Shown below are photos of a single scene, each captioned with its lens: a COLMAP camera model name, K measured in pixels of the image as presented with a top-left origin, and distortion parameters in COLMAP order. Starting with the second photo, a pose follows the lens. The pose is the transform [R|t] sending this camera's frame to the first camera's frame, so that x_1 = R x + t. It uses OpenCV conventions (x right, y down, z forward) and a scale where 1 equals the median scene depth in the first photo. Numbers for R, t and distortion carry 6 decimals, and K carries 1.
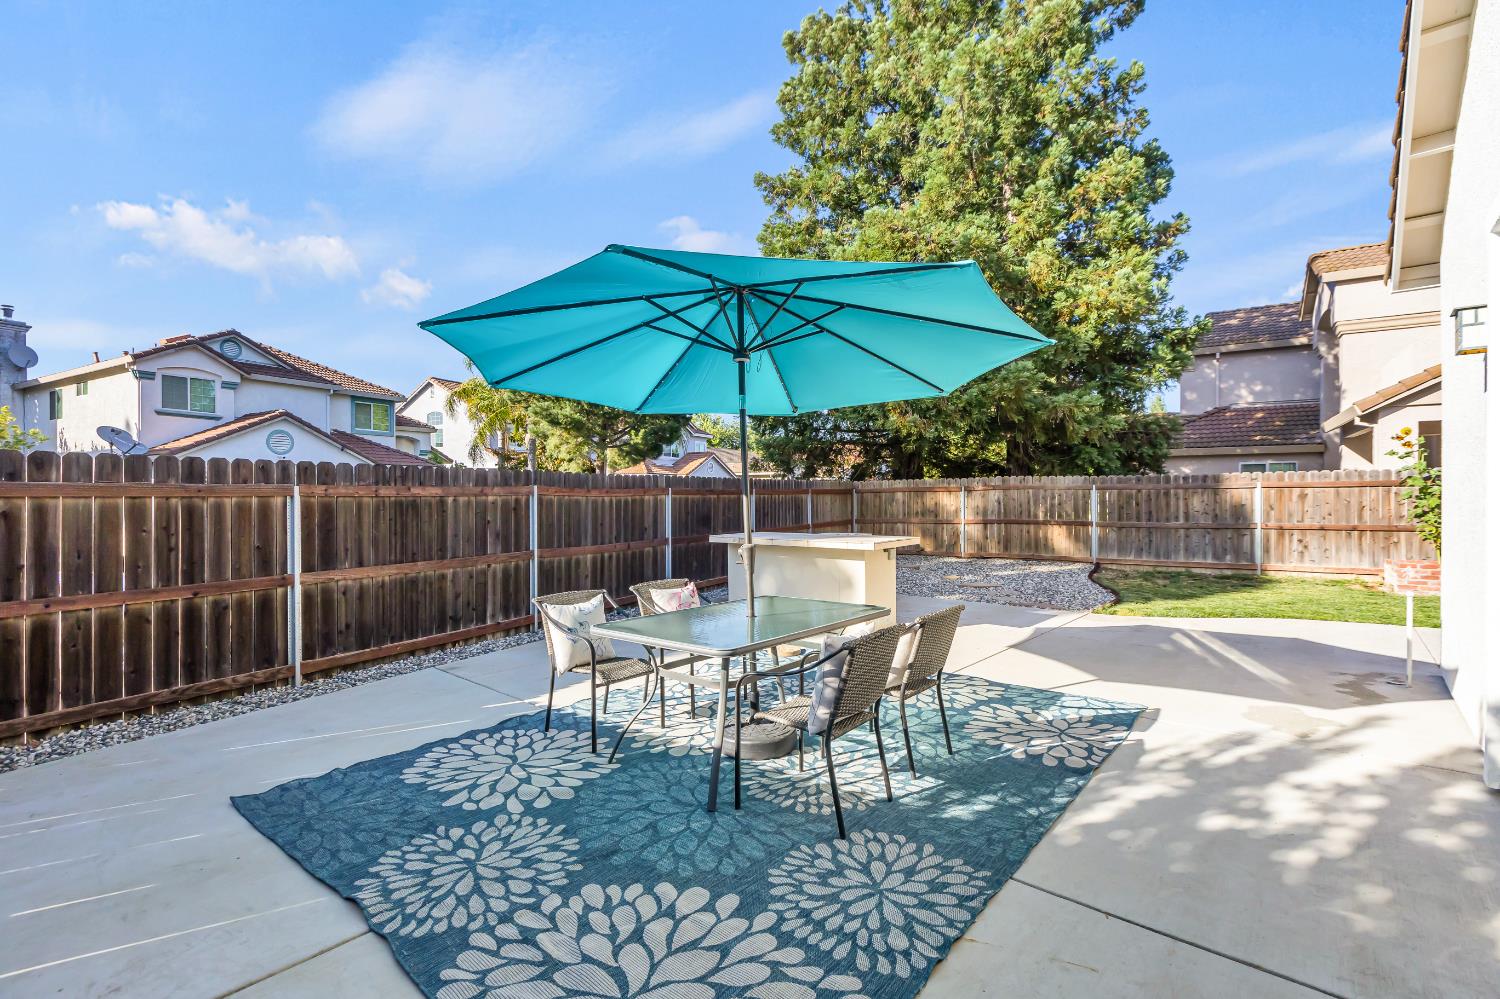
lens RADIAL K [[672.6, 0, 749.8], [0, 672.6, 502.9], [0, 0, 1]] dist [0.006460, -0.001555]
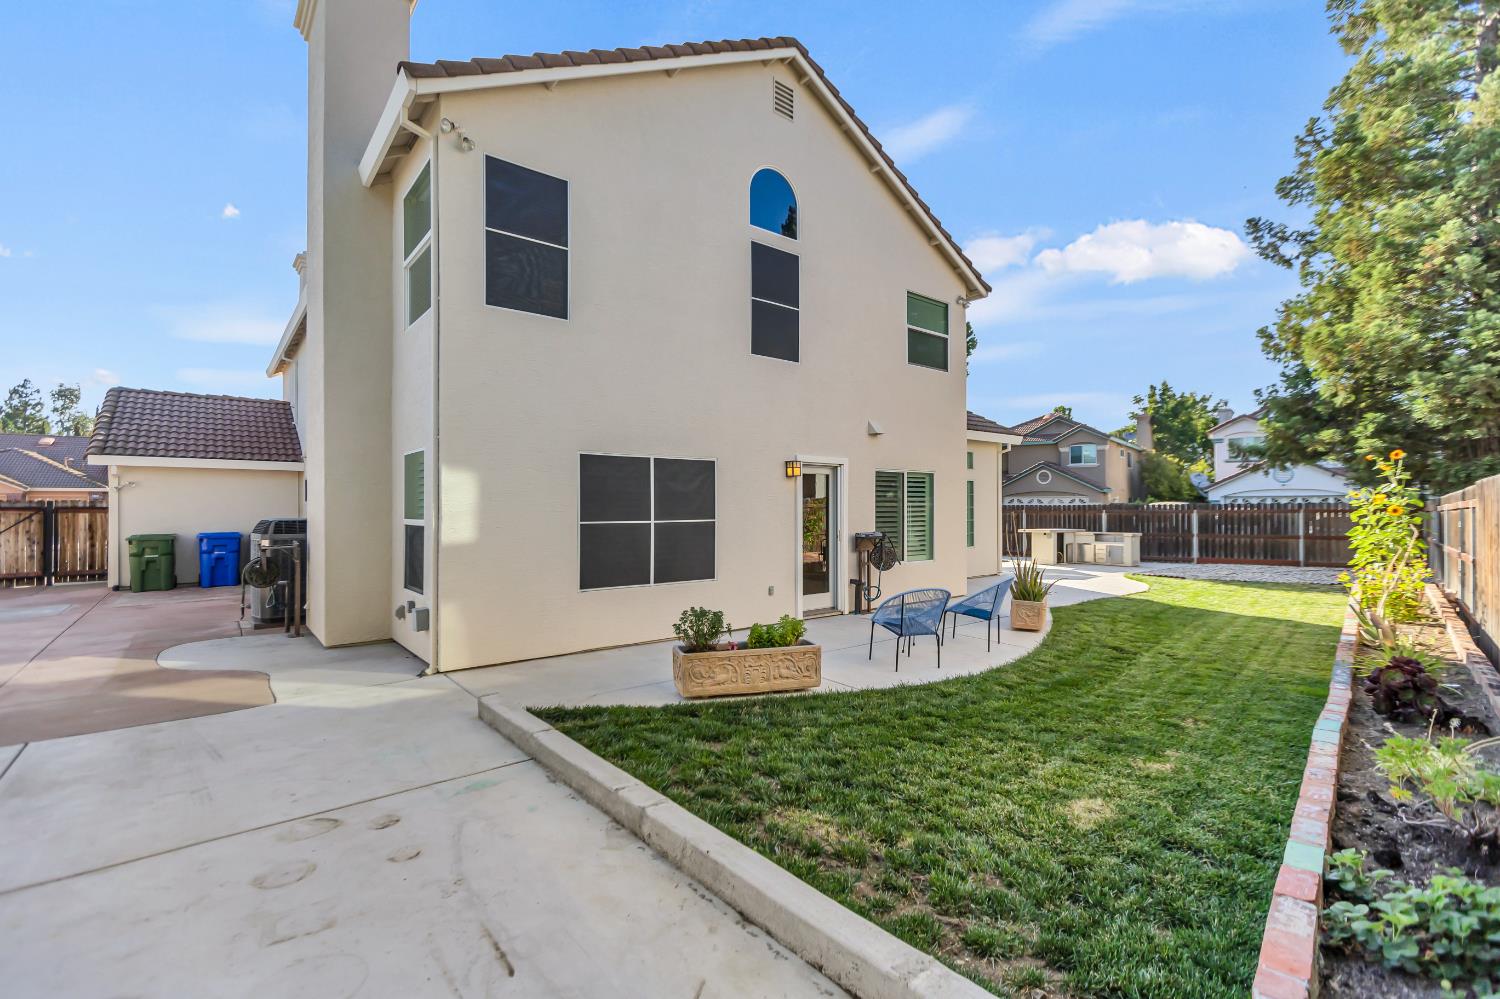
lens RADIAL K [[672.6, 0, 756.0], [0, 672.6, 499.7], [0, 0, 1]] dist [0.006460, -0.001555]
pose [[-0.161369, -0.012786, -0.986811, 2.025339], [-0.009868, 0.999887, -0.011342, -0.017583], [0.986845, 0.007908, -0.161477, 0.182837]]
